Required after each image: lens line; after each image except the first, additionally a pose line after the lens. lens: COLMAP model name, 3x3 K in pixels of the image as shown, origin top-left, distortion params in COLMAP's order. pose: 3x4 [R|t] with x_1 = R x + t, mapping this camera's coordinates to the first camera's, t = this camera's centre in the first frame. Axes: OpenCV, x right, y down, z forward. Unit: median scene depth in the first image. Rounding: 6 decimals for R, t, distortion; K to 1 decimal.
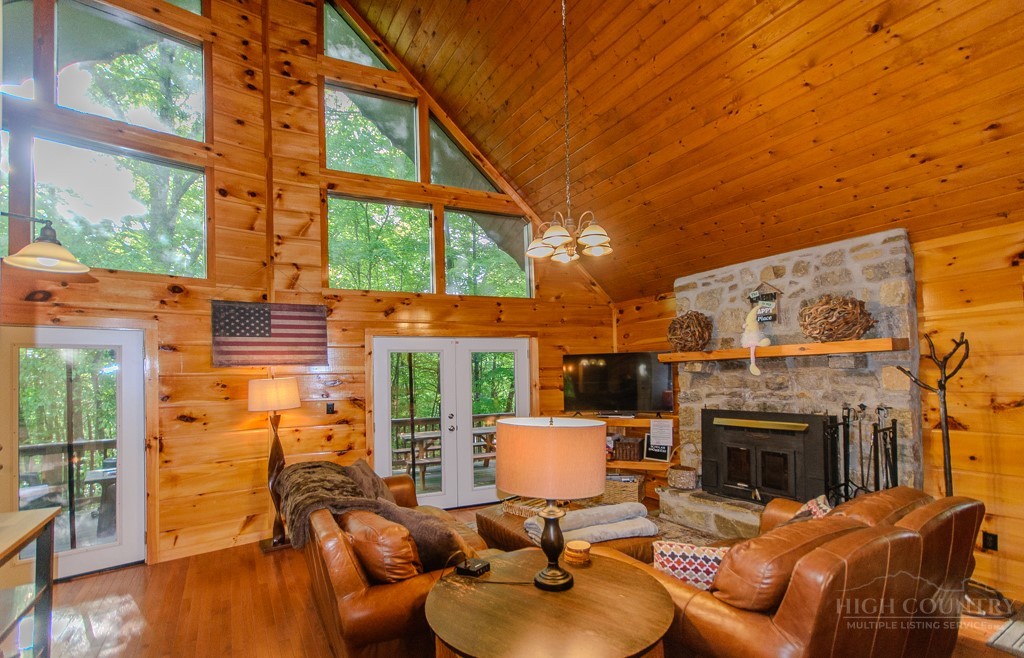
lens RADIAL K [[439.4, 0, 509.7], [0, 439.4, 361.4], [0, 0, 1]] dist [0.001212, 0.000199]
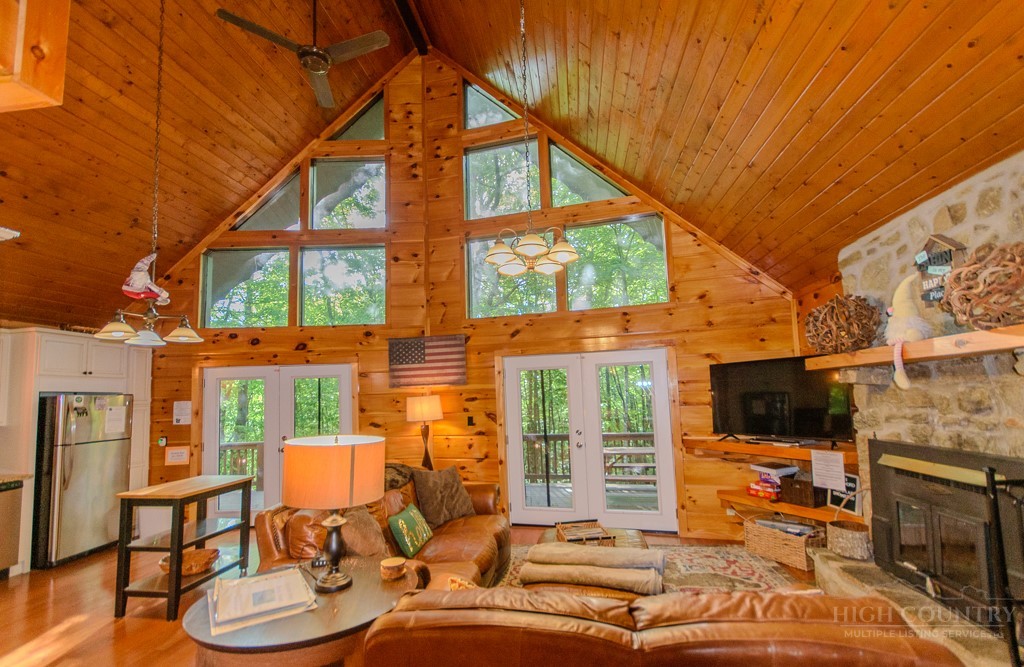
lens RADIAL K [[447.1, 0, 519.4], [0, 447.1, 353.4], [0, 0, 1]] dist [-0.000181, 0.000078]
pose [[0.786099, -0.062013, -0.614982, 0.473241], [0.035273, 0.997834, -0.055530, -0.002280], [0.617093, 0.021960, 0.786583, 0.149944]]
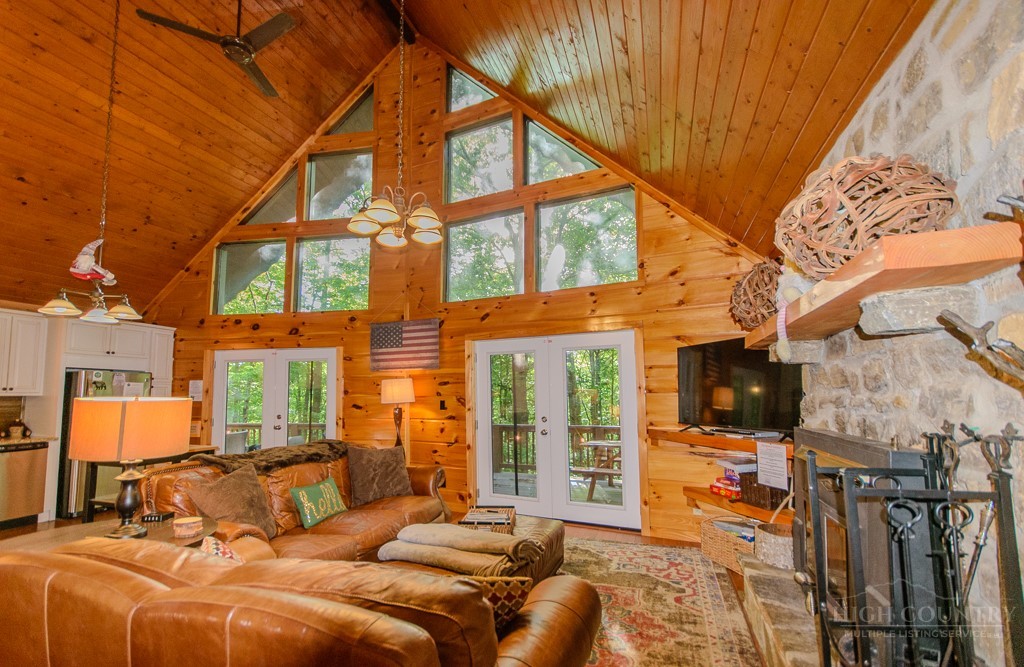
lens RADIAL K [[447.1, 0, 519.4], [0, 447.1, 353.4], [0, 0, 1]] dist [-0.000181, 0.000078]
pose [[0.666726, -0.052813, -0.743430, 0.669329], [0.019507, 0.998381, -0.053431, 0.040009], [0.745048, 0.021121, 0.666676, 0.382850]]
